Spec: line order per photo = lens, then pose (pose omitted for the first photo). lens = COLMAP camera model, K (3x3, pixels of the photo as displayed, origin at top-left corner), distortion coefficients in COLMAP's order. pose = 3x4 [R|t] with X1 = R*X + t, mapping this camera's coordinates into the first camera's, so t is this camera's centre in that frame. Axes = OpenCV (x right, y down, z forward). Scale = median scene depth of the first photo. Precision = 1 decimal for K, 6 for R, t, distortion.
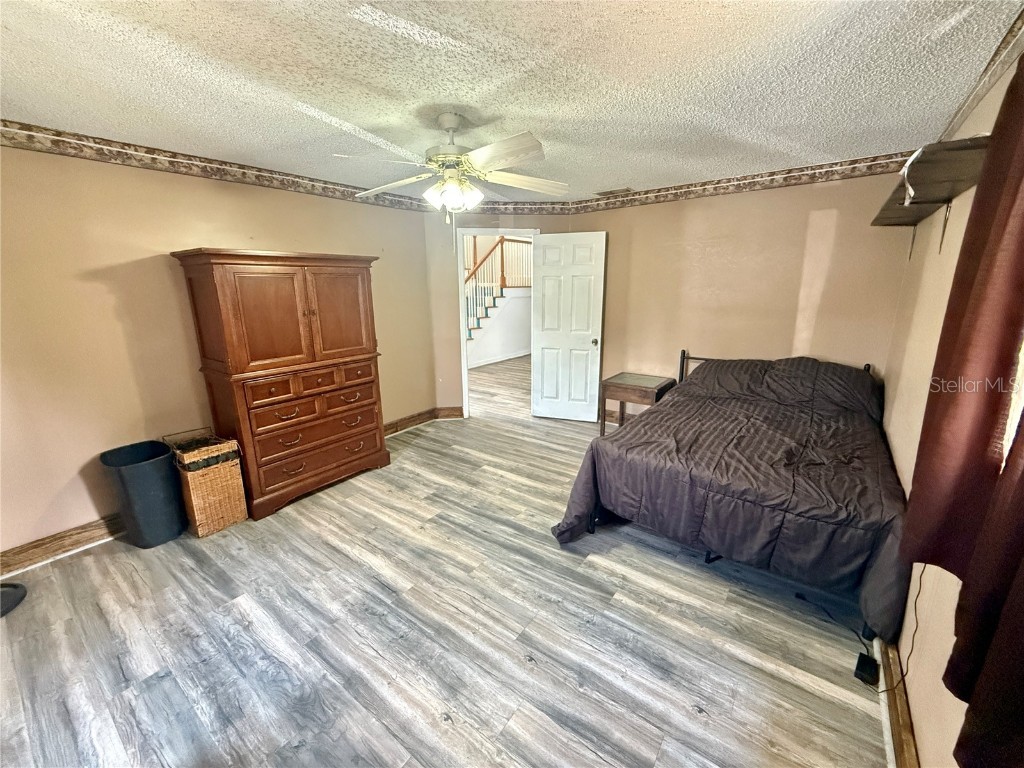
lens RADIAL K [[411.3, 0, 505.0], [0, 411.3, 382.8], [0, 0, 1]] dist [0.001462, -0.000696]
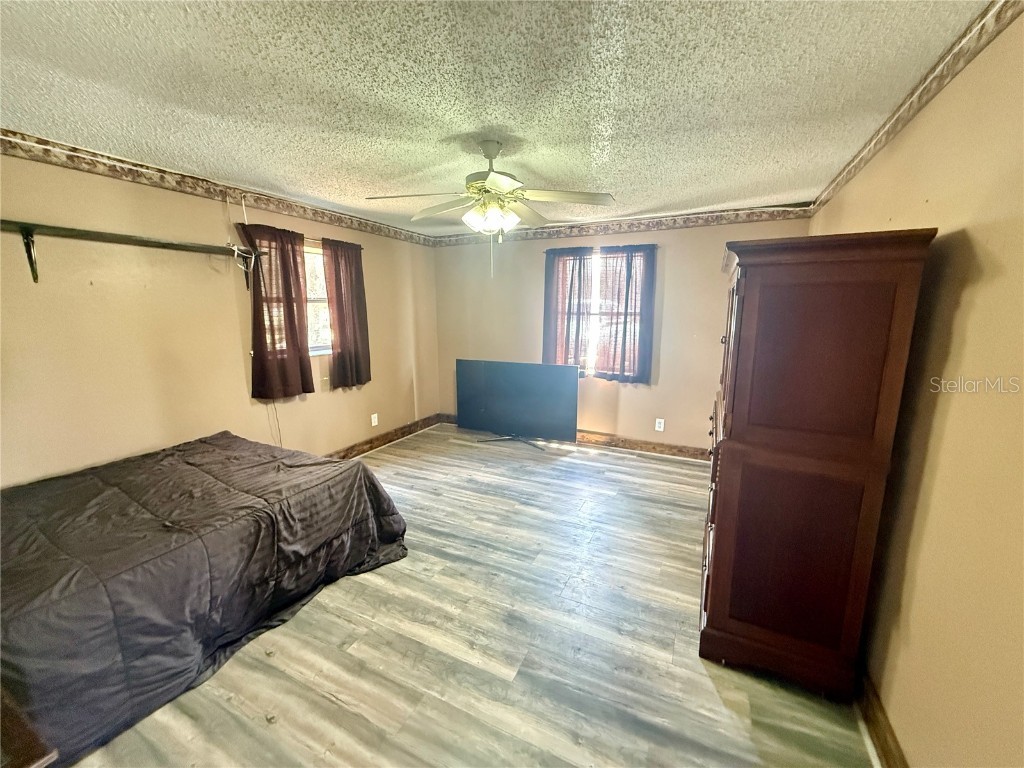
lens RADIAL K [[411.3, 0, 507.9], [0, 411.3, 382.6], [0, 0, 1]] dist [0.001462, -0.000696]
pose [[-0.982307, 0.049714, -0.180557, 0.034186], [-0.028443, 0.913334, 0.406217, -0.415365], [0.185104, 0.404166, -0.895760, 1.736570]]
